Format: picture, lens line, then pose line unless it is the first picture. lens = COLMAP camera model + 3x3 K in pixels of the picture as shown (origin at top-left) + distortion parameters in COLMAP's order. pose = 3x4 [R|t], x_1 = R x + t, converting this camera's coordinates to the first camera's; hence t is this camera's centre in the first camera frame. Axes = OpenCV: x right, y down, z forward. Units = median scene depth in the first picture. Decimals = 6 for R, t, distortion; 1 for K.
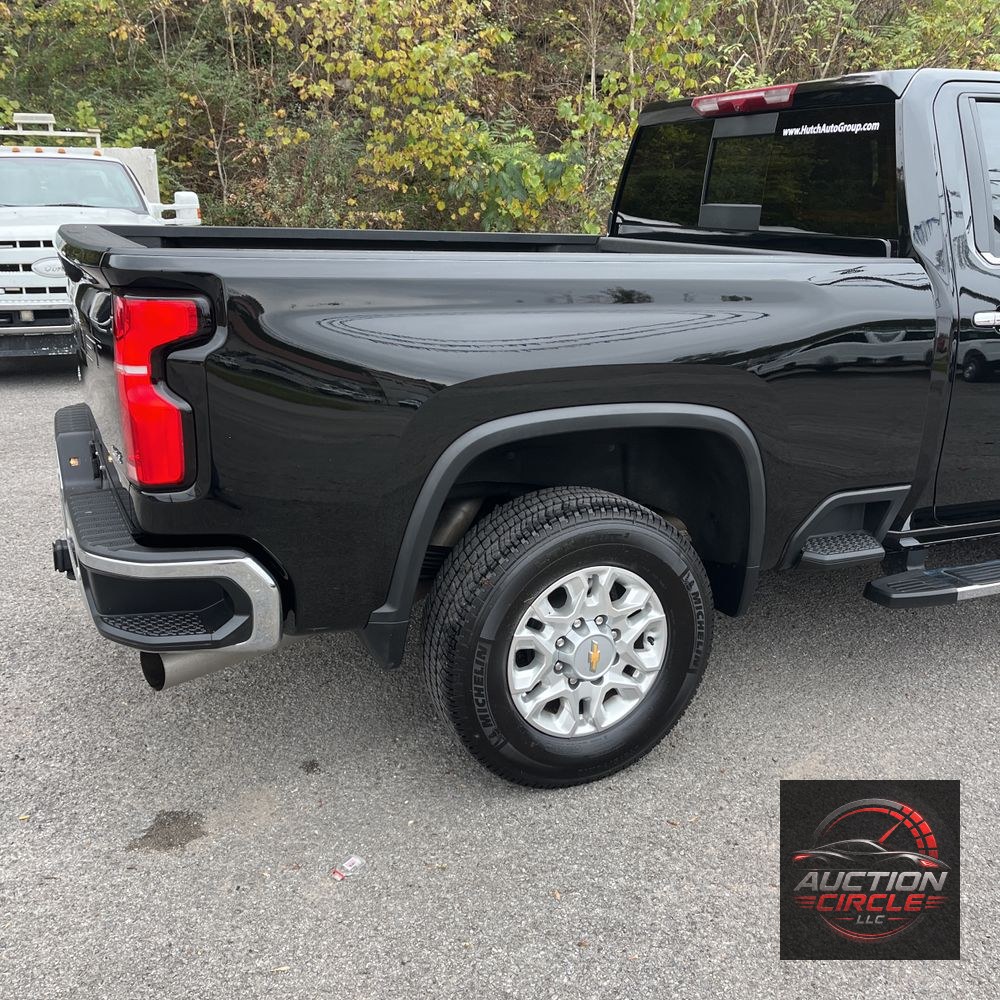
lens RADIAL K [[1018.1, 0, 497.9], [0, 1018.1, 495.6], [0, 0, 1]] dist [0.012880, 0.000000]
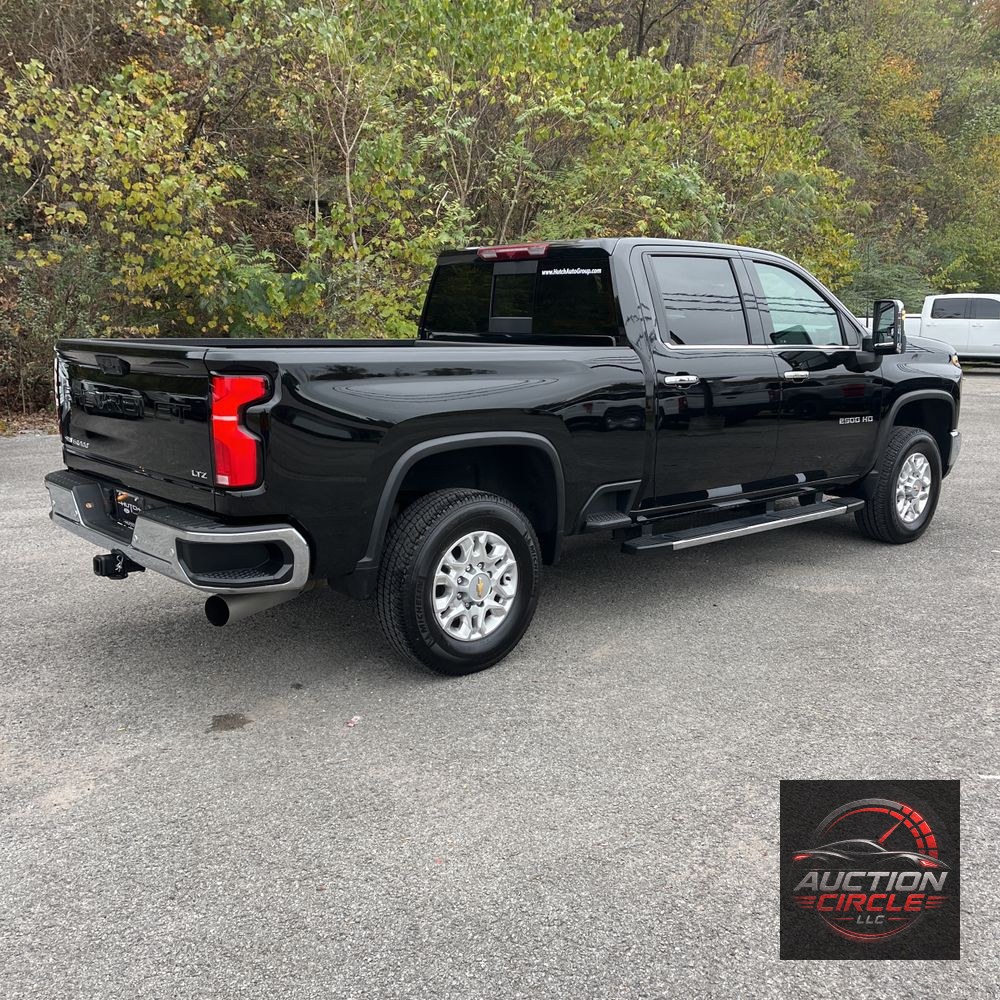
lens RADIAL K [[1018.1, 0, 498.4], [0, 1018.1, 502.5], [0, 0, 1]] dist [0.012880, 0.000000]
pose [[0.956955, -0.068205, 0.282107, -0.268824], [0.094932, 0.992087, -0.082167, 0.129802], [-0.274271, 0.105411, 0.955858, -0.483511]]
